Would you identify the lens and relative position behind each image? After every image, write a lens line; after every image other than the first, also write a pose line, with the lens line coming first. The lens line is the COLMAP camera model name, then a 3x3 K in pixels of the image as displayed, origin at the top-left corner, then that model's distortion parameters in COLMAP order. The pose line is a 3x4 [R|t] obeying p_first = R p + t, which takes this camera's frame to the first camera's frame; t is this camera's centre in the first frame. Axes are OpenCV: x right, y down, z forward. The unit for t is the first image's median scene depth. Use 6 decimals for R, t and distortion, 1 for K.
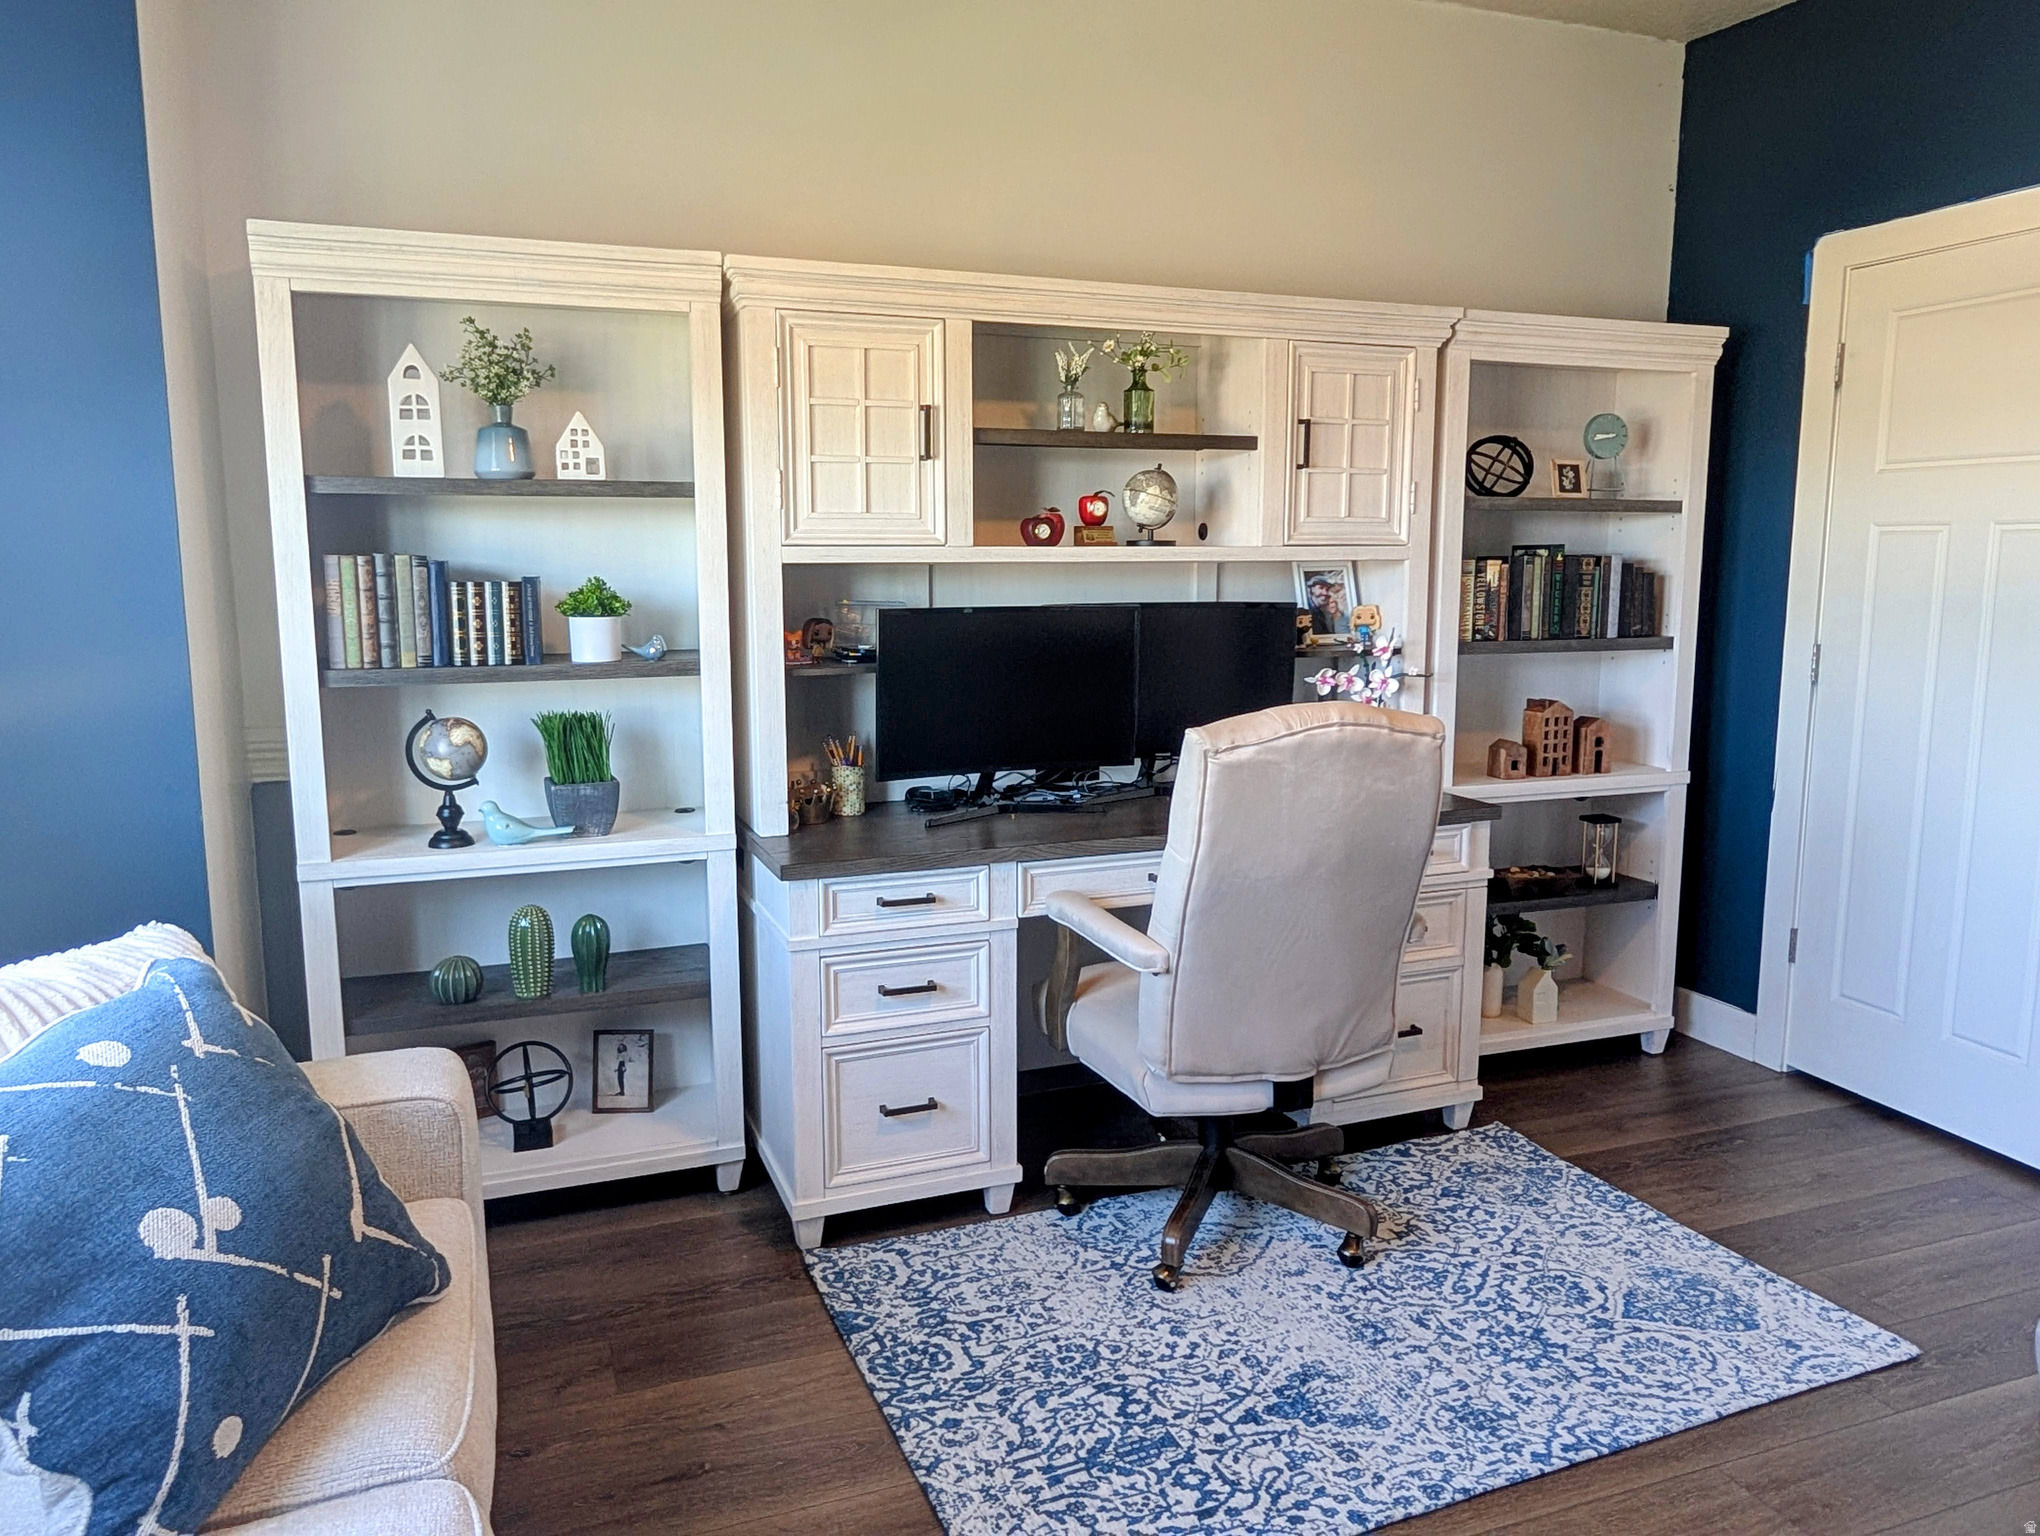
lens RADIAL K [[1423.9, 0, 1020.0], [0, 1423.9, 768.0], [0, 0, 1]] dist [0.000070, -0.000698]
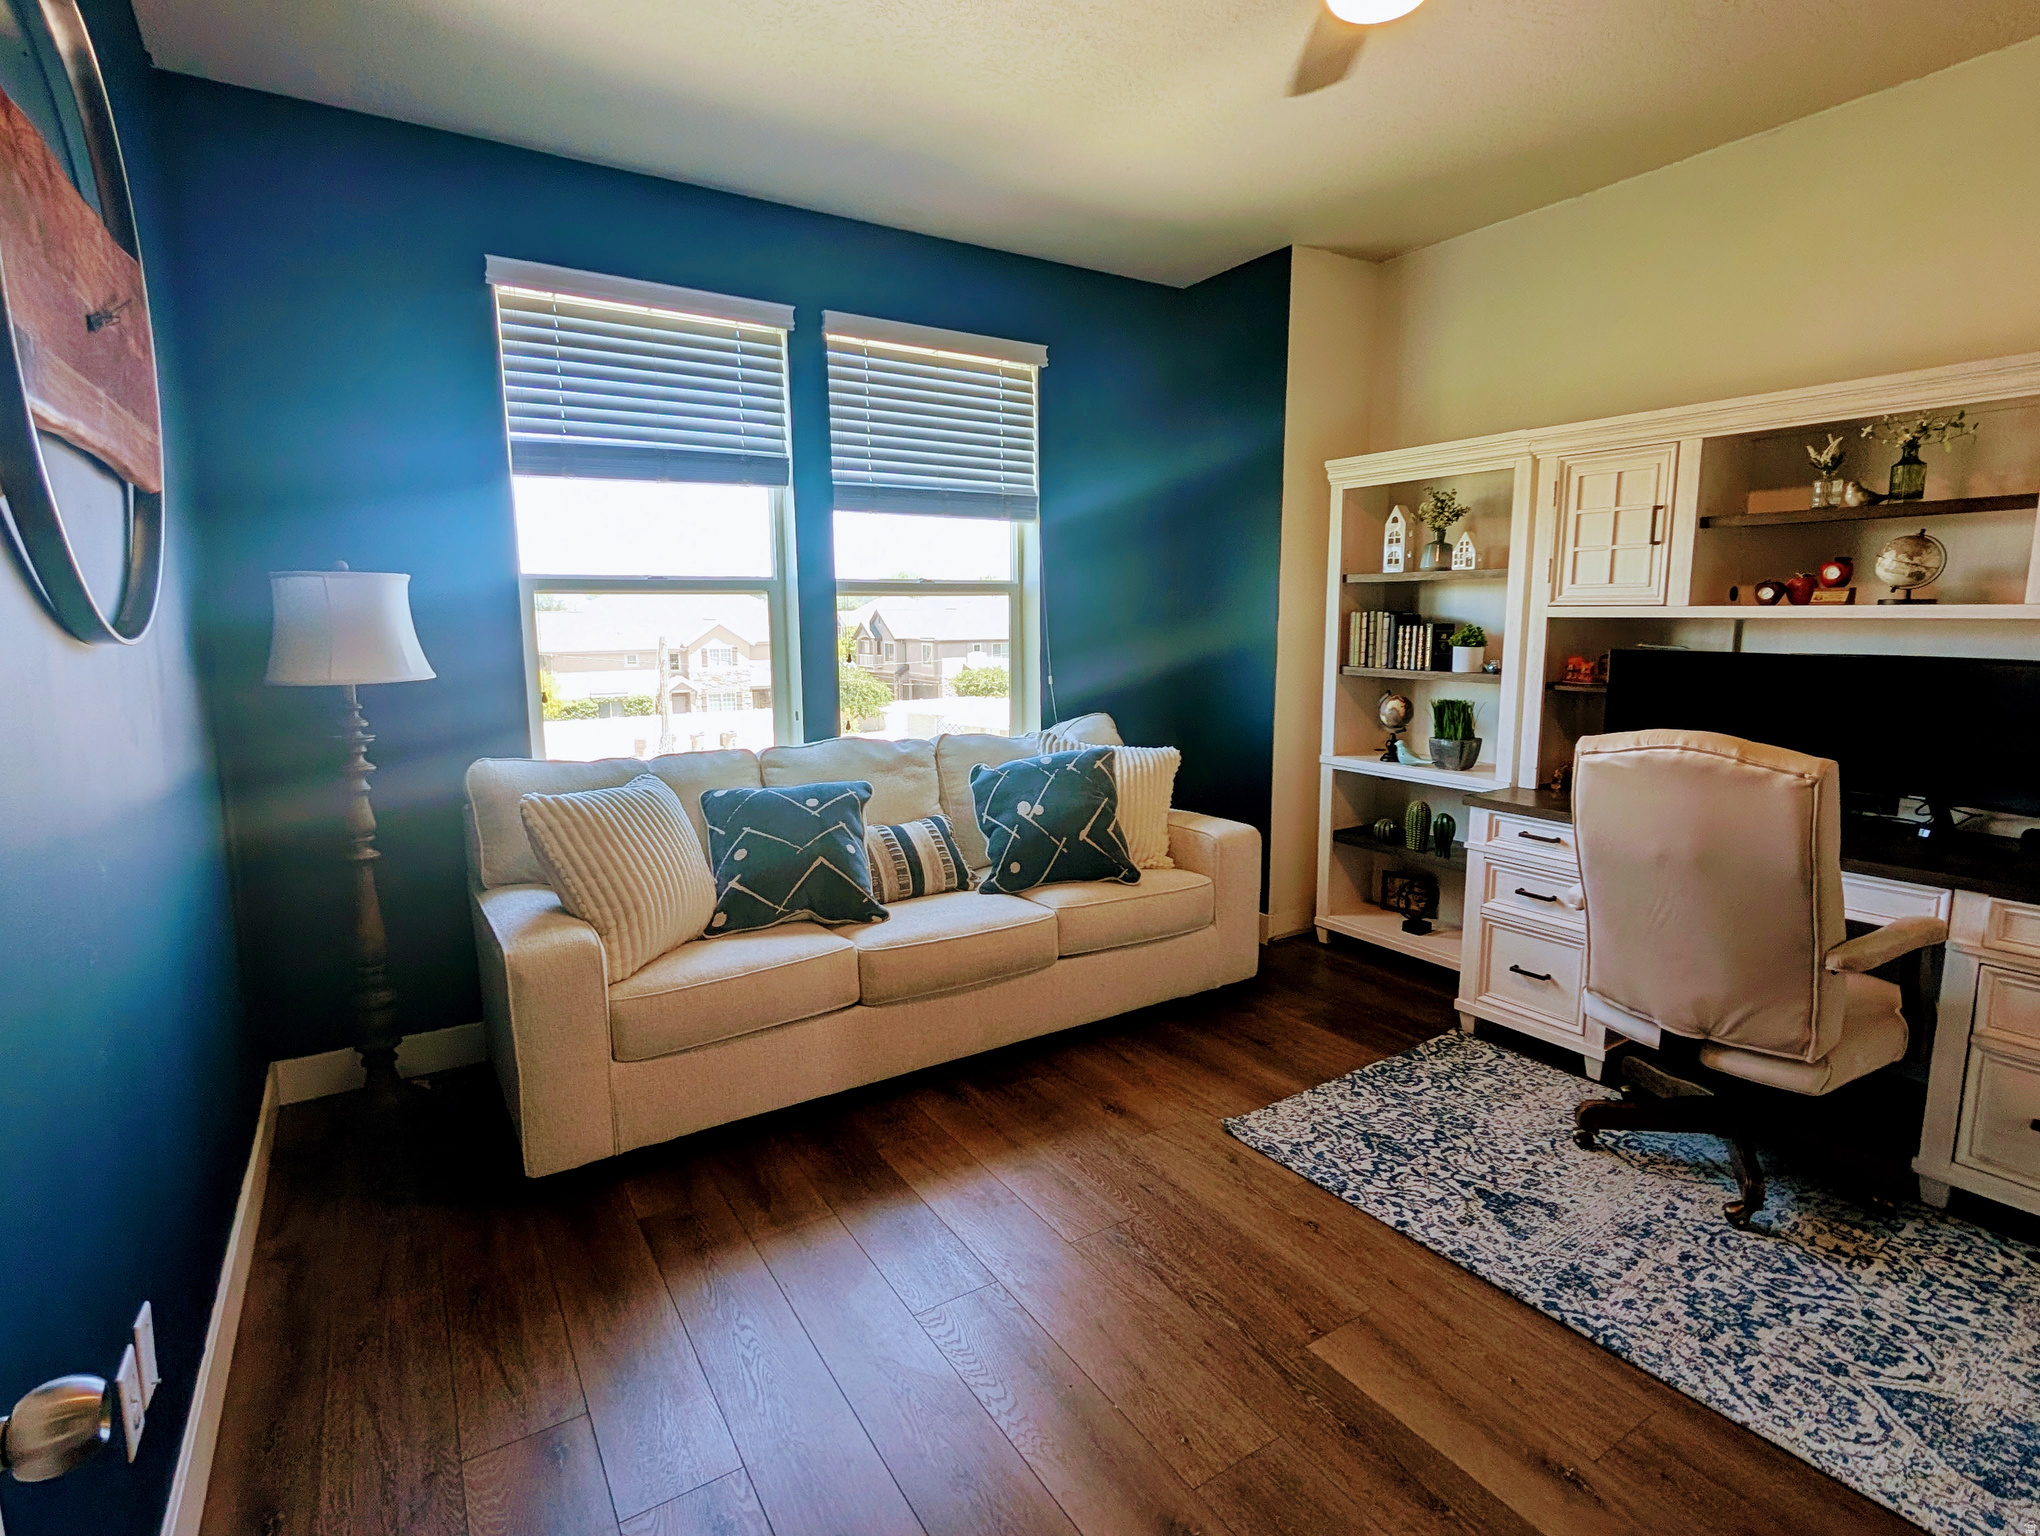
lens RADIAL K [[993.3, 0, 1018.4], [0, 993.3, 762.5], [0, 0, 1]] dist [-0.000795, -0.000451]
pose [[0.209309, 0.148700, -0.966477, 0.845197], [-0.142012, 0.982514, 0.120412, -0.036386], [0.967482, 0.112048, 0.226767, 0.207615]]
